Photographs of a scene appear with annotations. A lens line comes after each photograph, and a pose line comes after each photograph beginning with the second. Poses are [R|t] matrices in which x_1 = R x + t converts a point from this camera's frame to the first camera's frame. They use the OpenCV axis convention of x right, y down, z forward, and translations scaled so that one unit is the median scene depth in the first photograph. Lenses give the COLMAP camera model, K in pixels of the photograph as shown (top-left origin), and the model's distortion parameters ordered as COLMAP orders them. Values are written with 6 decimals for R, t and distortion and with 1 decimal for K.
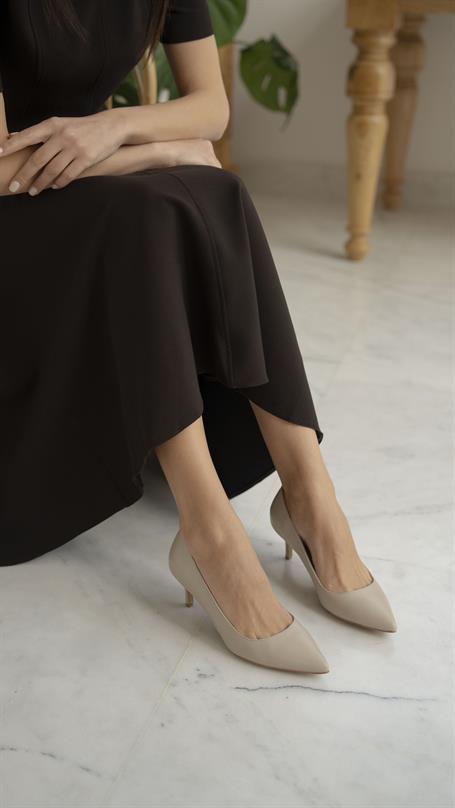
lens RADIAL K [[1113.6, 0, 223.6], [0, 1113.6, 403.3], [0, 0, 1]] dist [0.152266, 0.000000]
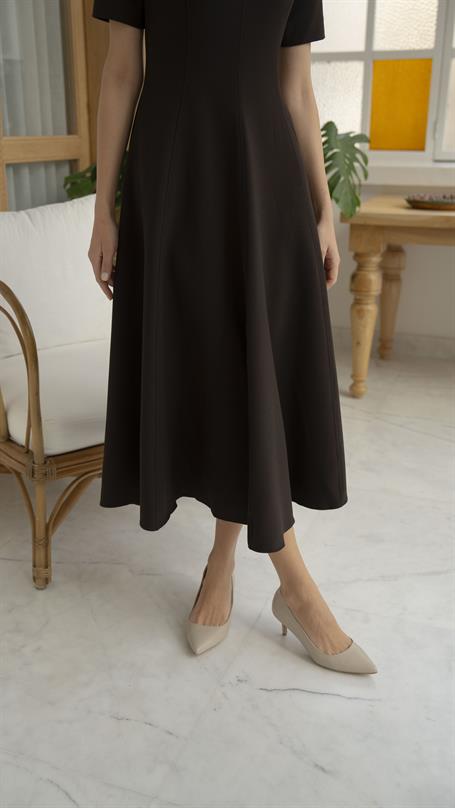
lens RADIAL K [[847.0, 0, 228.3], [0, 847.0, 392.1], [0, 0, 1]] dist [0.048272, 0.000000]
pose [[0.998125, 0.015495, -0.059220, 0.019012], [-0.020819, 0.995691, -0.090371, -0.040950], [0.057565, 0.091435, 0.994146, -0.175120]]
